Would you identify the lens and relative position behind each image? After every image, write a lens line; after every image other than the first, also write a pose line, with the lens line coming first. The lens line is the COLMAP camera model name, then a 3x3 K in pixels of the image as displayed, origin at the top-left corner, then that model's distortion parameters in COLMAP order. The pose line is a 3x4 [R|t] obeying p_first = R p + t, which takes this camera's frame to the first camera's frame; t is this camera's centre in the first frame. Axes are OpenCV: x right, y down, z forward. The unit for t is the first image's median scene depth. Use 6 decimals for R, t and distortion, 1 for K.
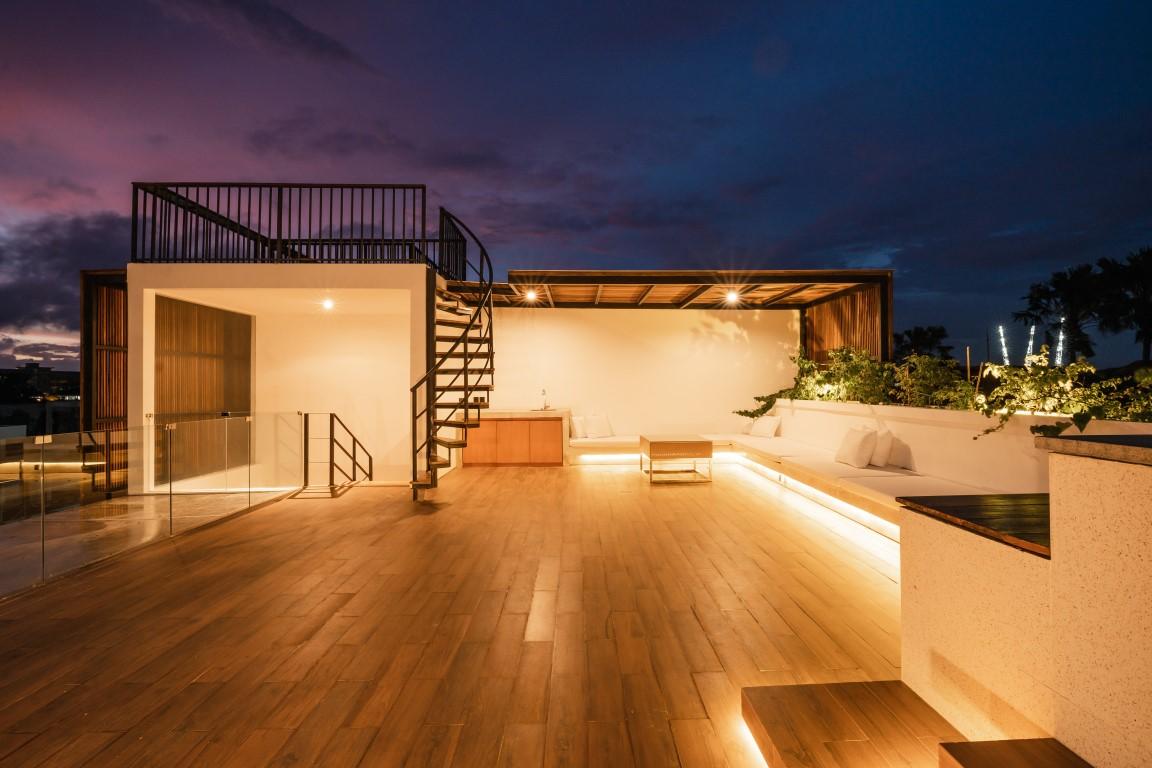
lens RADIAL K [[500.8, 0, 576.0], [0, 500.8, 384.0], [0, 0, 1]] dist [0.000392, -0.000025]
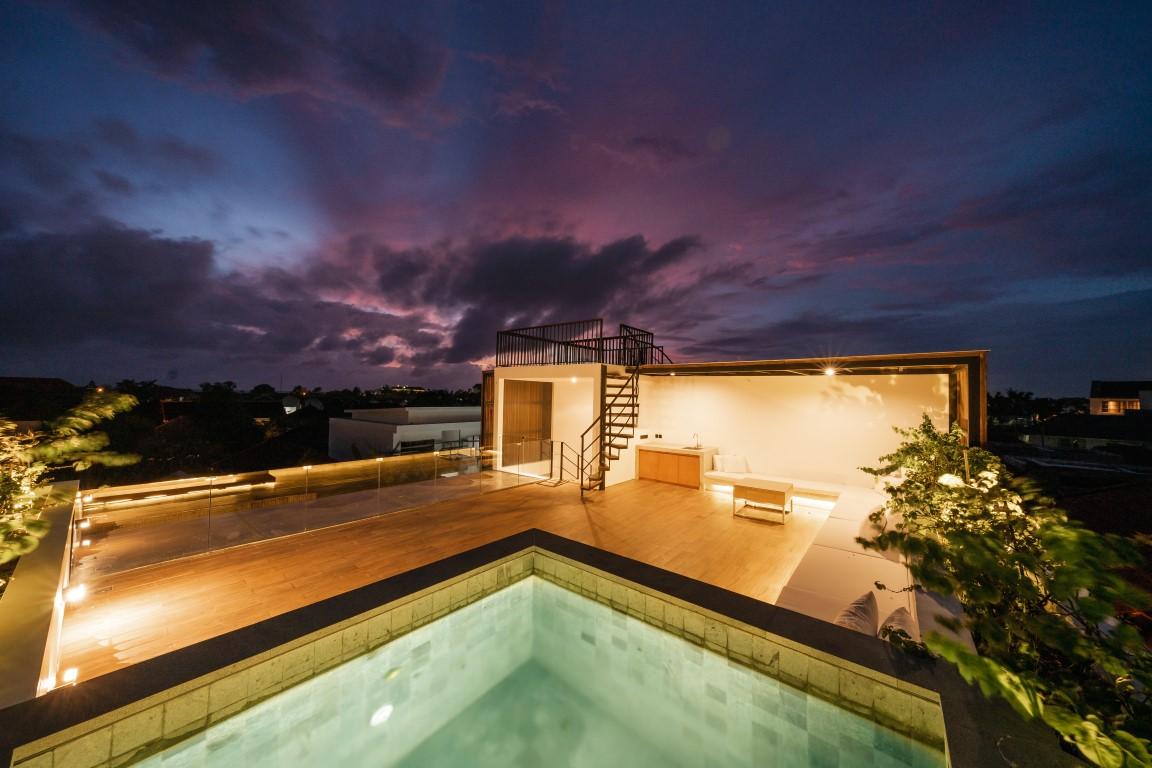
lens RADIAL K [[404.9, 0, 576.0], [0, 404.9, 384.0], [0, 0, 1]] dist [0.000155, 0.000021]
pose [[0.752535, 0.004640, -0.658536, 0.449379], [-0.016642, 0.999790, -0.011973, -0.113803], [0.658342, 0.019970, 0.752454, -0.105374]]
